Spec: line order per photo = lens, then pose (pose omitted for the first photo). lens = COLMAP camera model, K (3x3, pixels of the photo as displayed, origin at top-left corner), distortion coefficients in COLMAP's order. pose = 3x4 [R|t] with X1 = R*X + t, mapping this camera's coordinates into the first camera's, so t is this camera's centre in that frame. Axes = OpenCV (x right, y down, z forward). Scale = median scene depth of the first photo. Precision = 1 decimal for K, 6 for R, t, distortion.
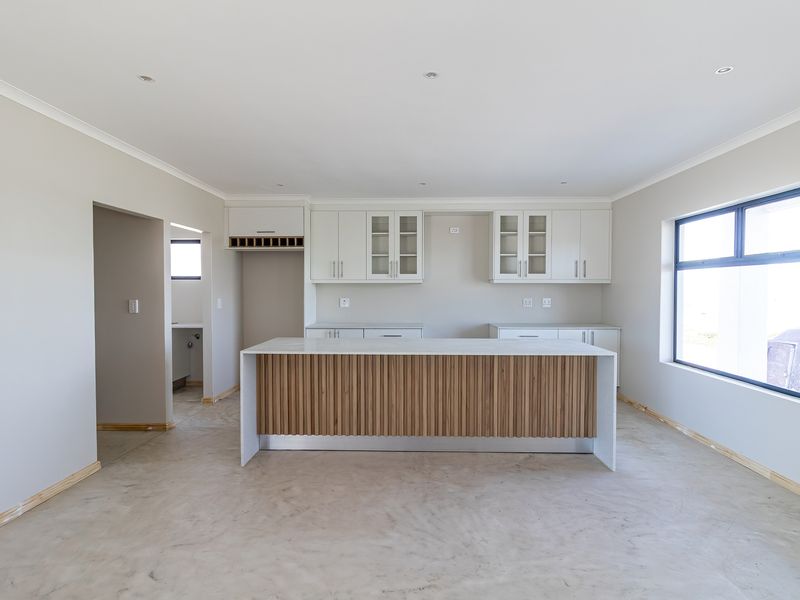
lens RADIAL K [[496.5, 0, 401.7], [0, 496.5, 302.4], [0, 0, 1]] dist [-0.000867, 0.003693]
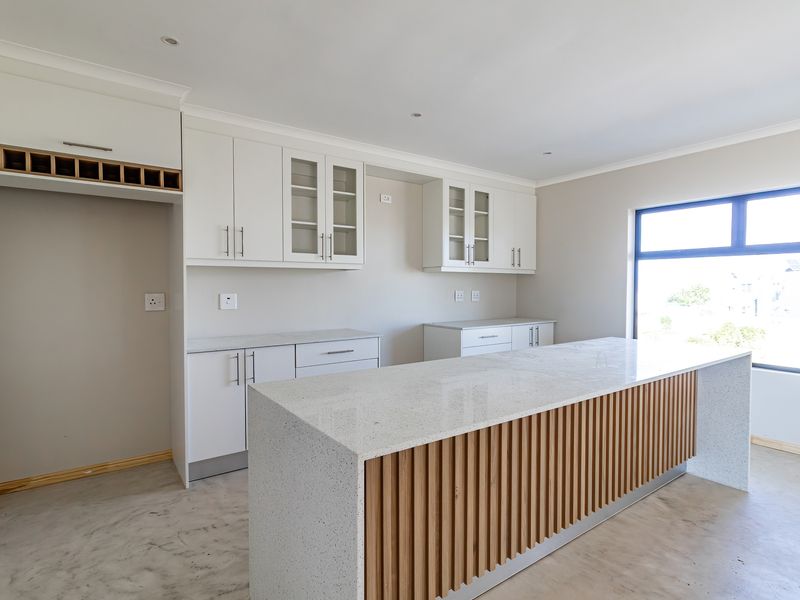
lens RADIAL K [[457.3, 0, 423.7], [0, 457.3, 302.6], [0, 0, 1]] dist [0.003034, 0.001420]
pose [[0.764898, -0.024272, 0.643694, -0.302179], [0.019315, 0.999705, 0.014744, -0.001329], [-0.643862, 0.001155, 0.765141, 0.473981]]
